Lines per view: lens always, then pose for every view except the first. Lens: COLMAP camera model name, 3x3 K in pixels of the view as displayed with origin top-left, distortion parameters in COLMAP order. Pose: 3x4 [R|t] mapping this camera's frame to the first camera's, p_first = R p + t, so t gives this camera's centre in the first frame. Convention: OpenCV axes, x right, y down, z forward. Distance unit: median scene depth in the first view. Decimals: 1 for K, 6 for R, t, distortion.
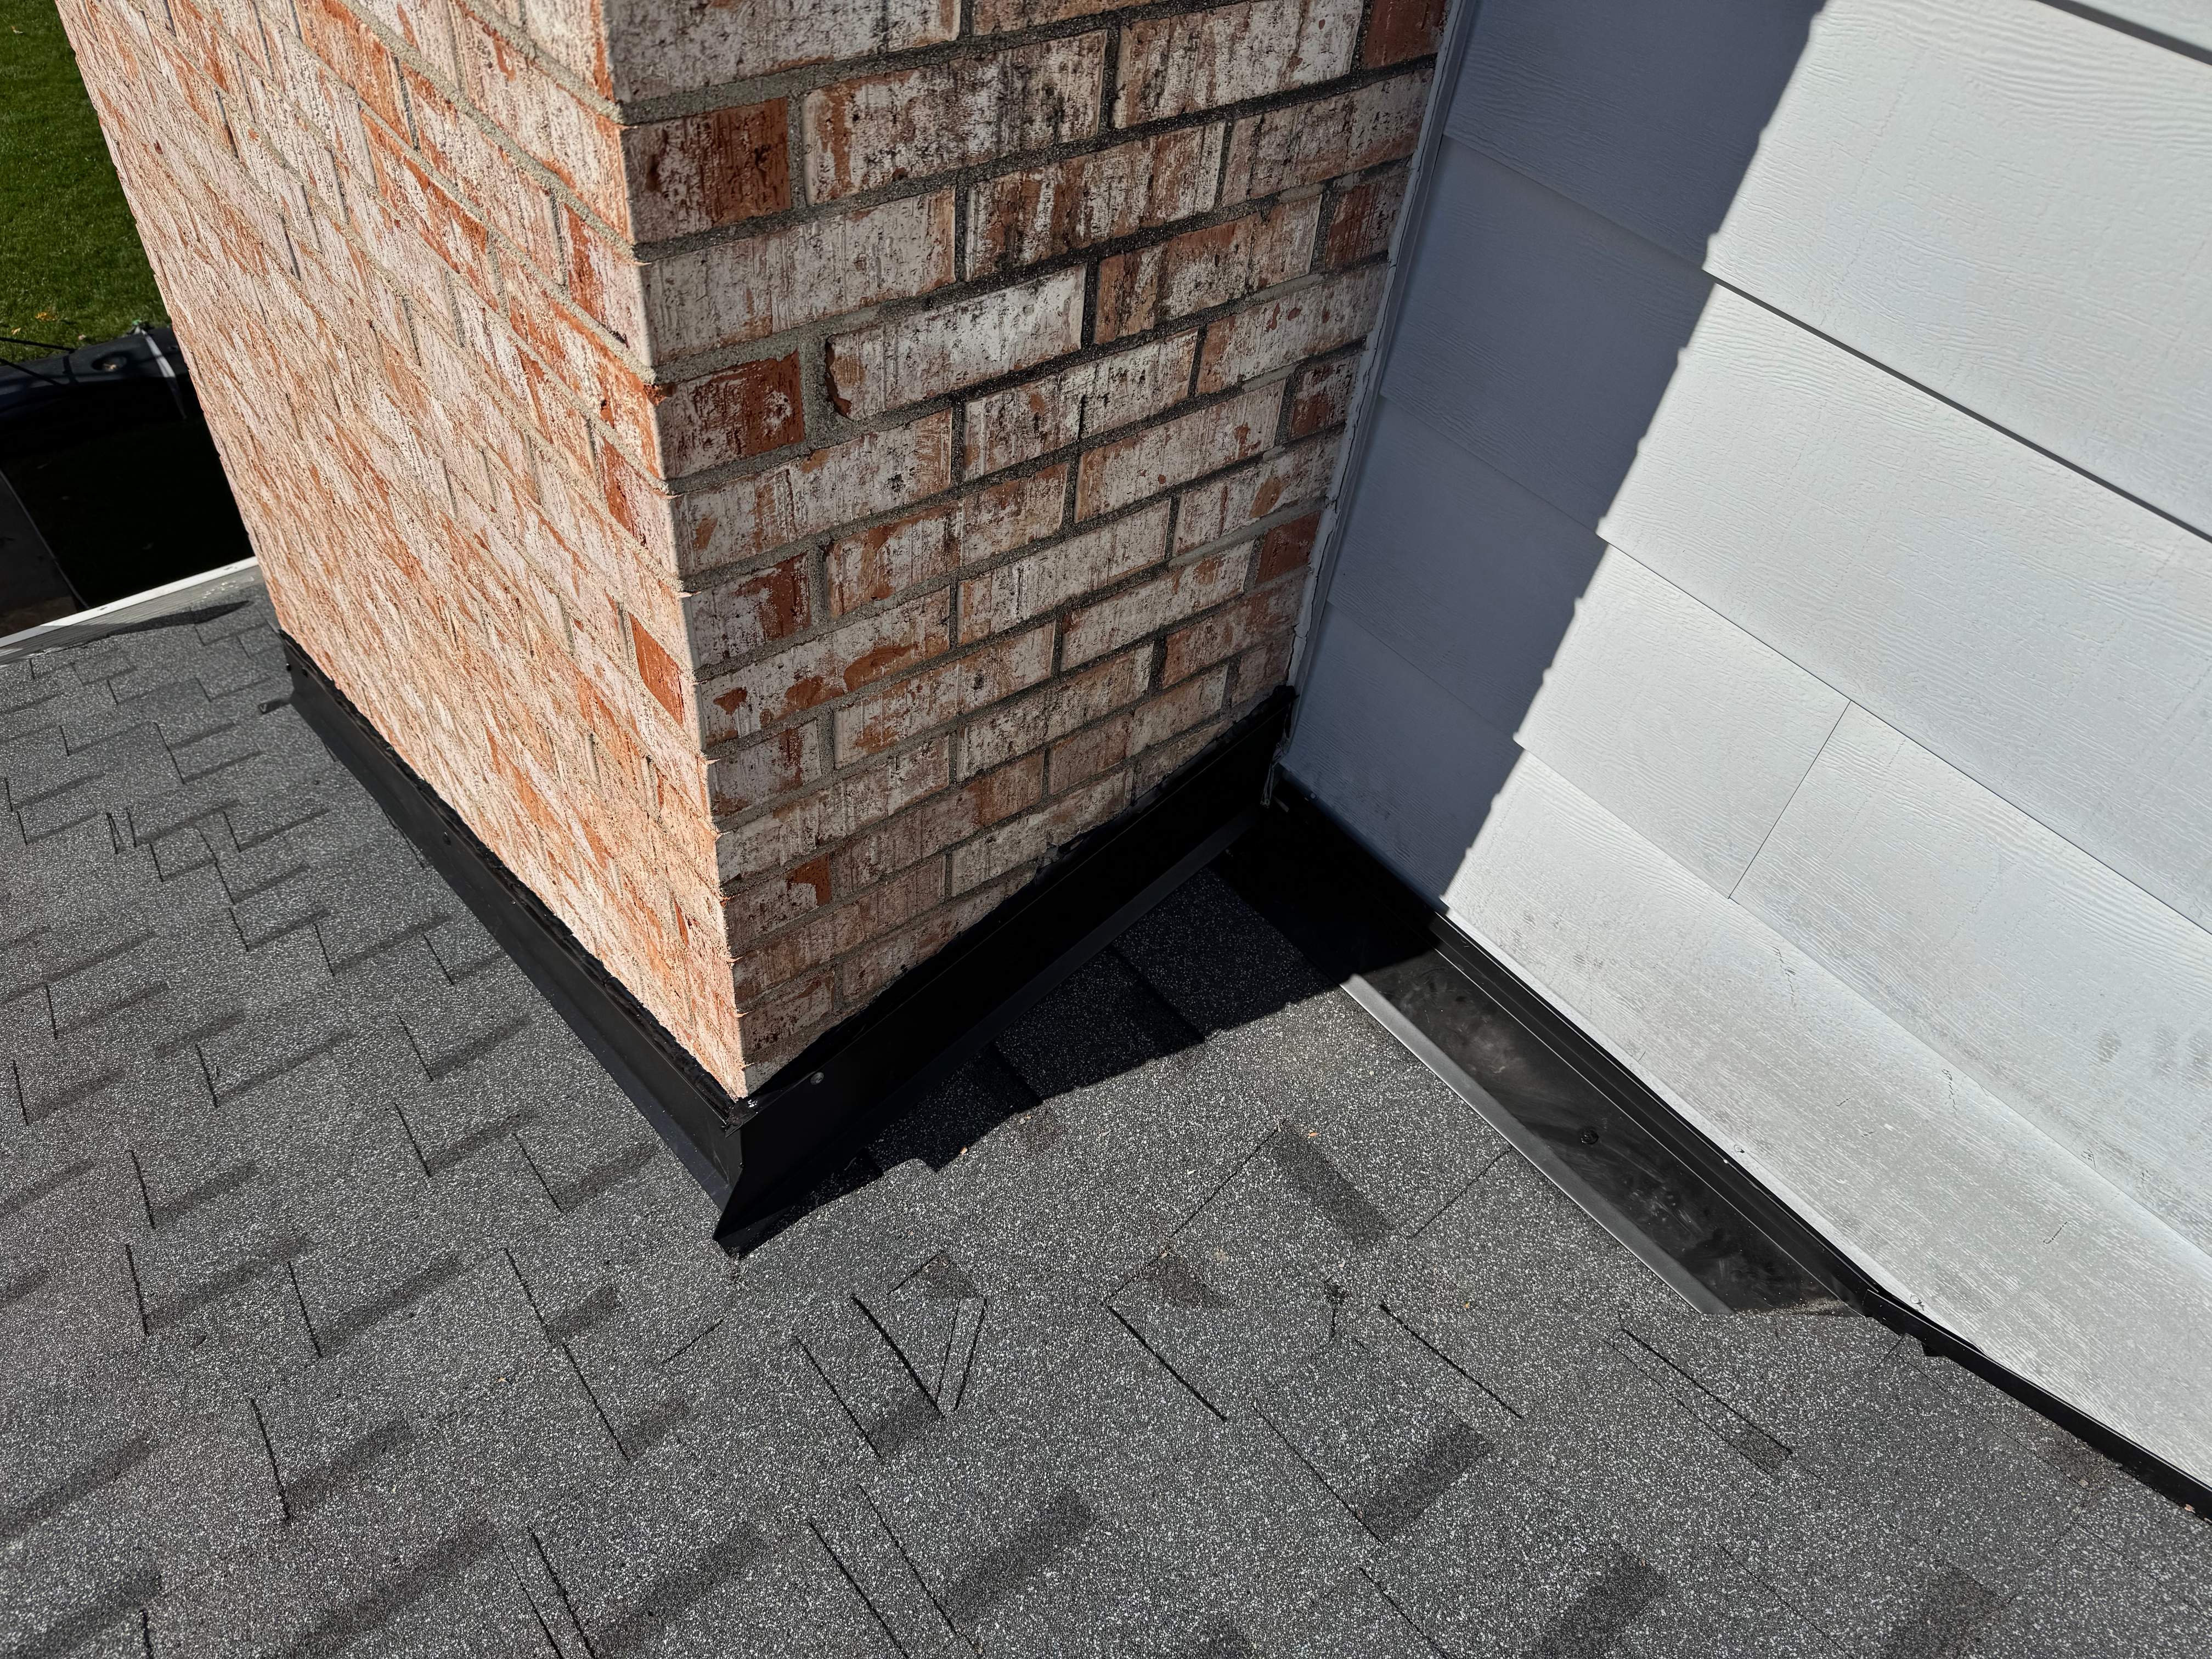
lens RADIAL K [[1526.1, 0, 1106.0], [0, 1526.1, 829.5], [0, 0, 1]] dist [0.004593, -0.001692]
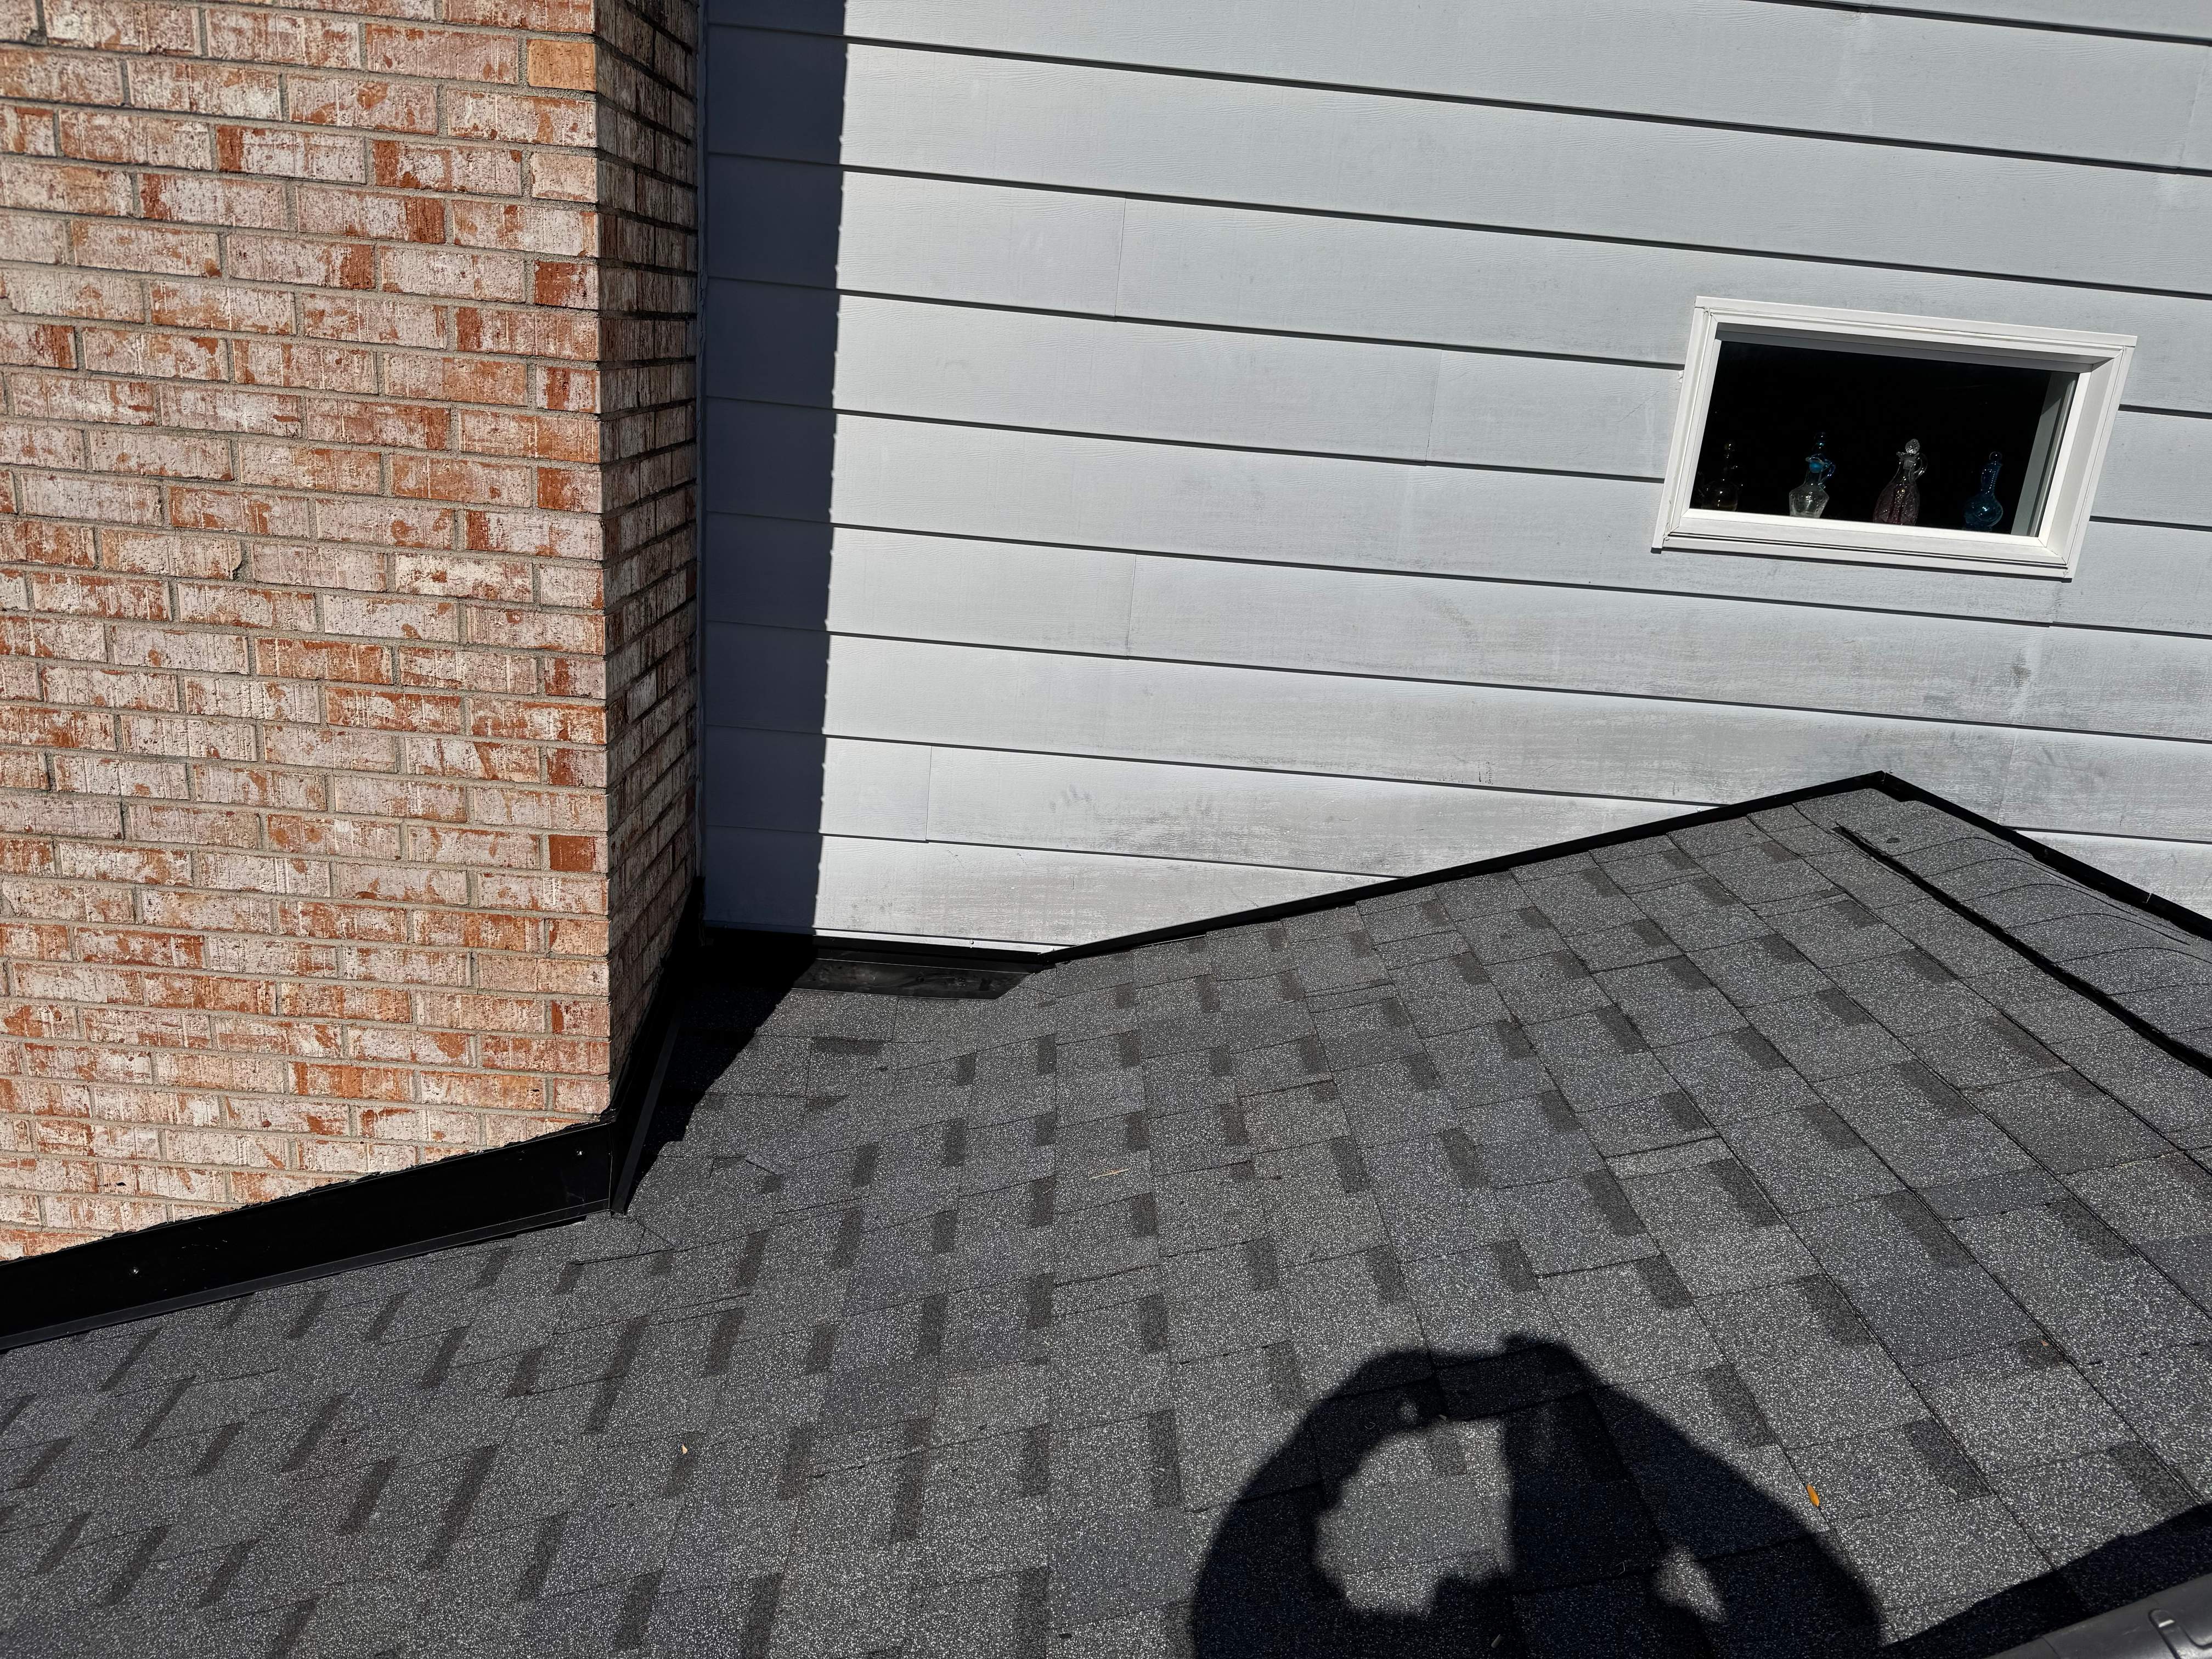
lens RADIAL K [[1526.1, 0, 1106.0], [0, 1526.1, 829.5], [0, 0, 1]] dist [0.004593, -0.001692]
pose [[0.616835, -0.272978, 0.738239, -1.302779], [0.546158, 0.823829, -0.151715, 0.581411], [-0.566768, 0.496779, 0.657256, -0.888682]]
